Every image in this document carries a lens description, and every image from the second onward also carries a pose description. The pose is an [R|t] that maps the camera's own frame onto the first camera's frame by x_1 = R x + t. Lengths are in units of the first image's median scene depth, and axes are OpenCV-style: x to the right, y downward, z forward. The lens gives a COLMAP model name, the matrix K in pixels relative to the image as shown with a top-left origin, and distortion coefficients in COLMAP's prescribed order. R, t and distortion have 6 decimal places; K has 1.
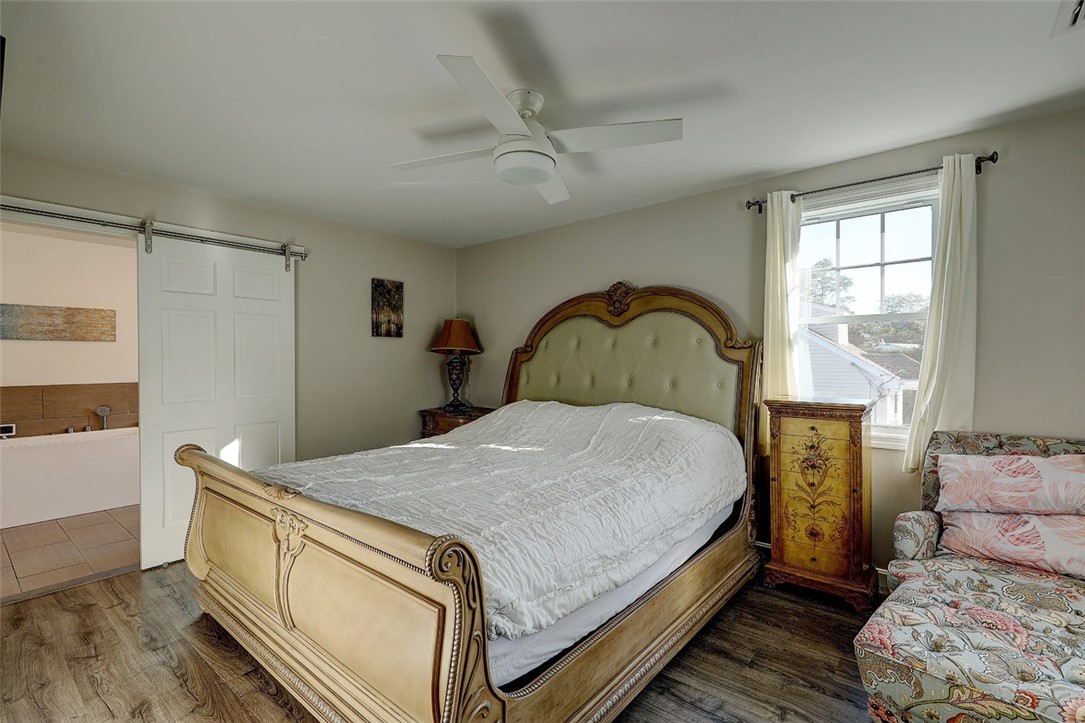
lens RADIAL K [[488.0, 0, 540.4], [0, 488.0, 362.7], [0, 0, 1]] dist [0.015833, -0.000878]
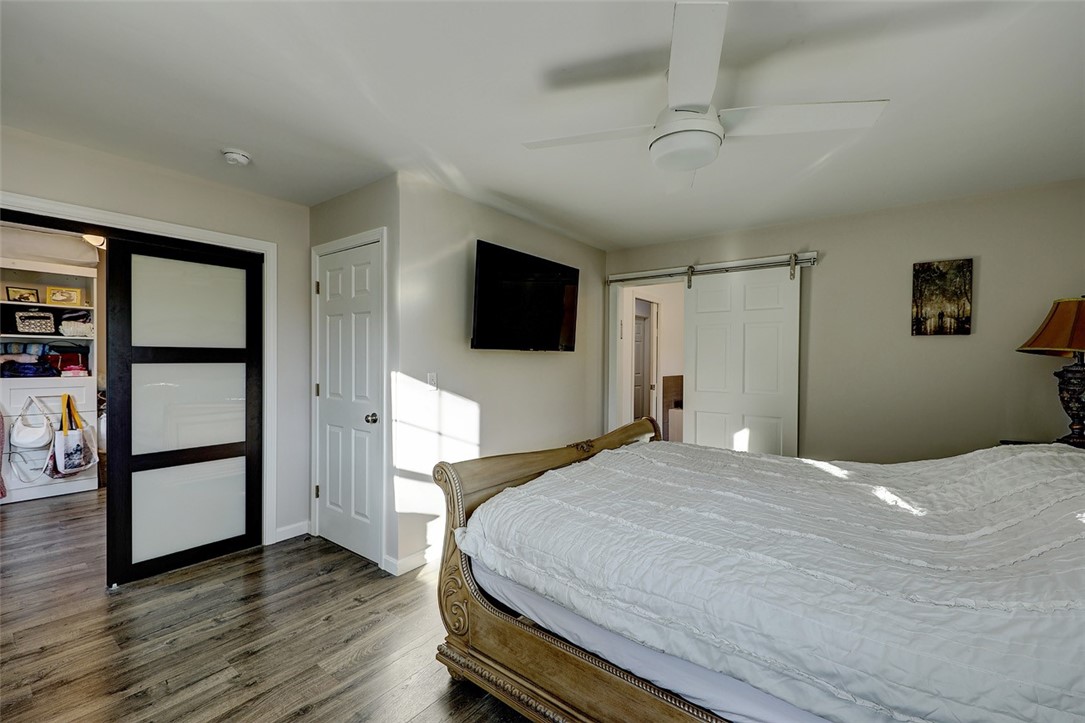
lens RADIAL K [[455.5, 0, 533.1], [0, 455.5, 363.1], [0, 0, 1]] dist [0.006297, -0.000897]
pose [[0.018370, 0.014480, -0.999726, 0.400816], [-0.019003, 0.999720, 0.014131, -0.007075], [0.999651, 0.018738, 0.018640, 0.358614]]
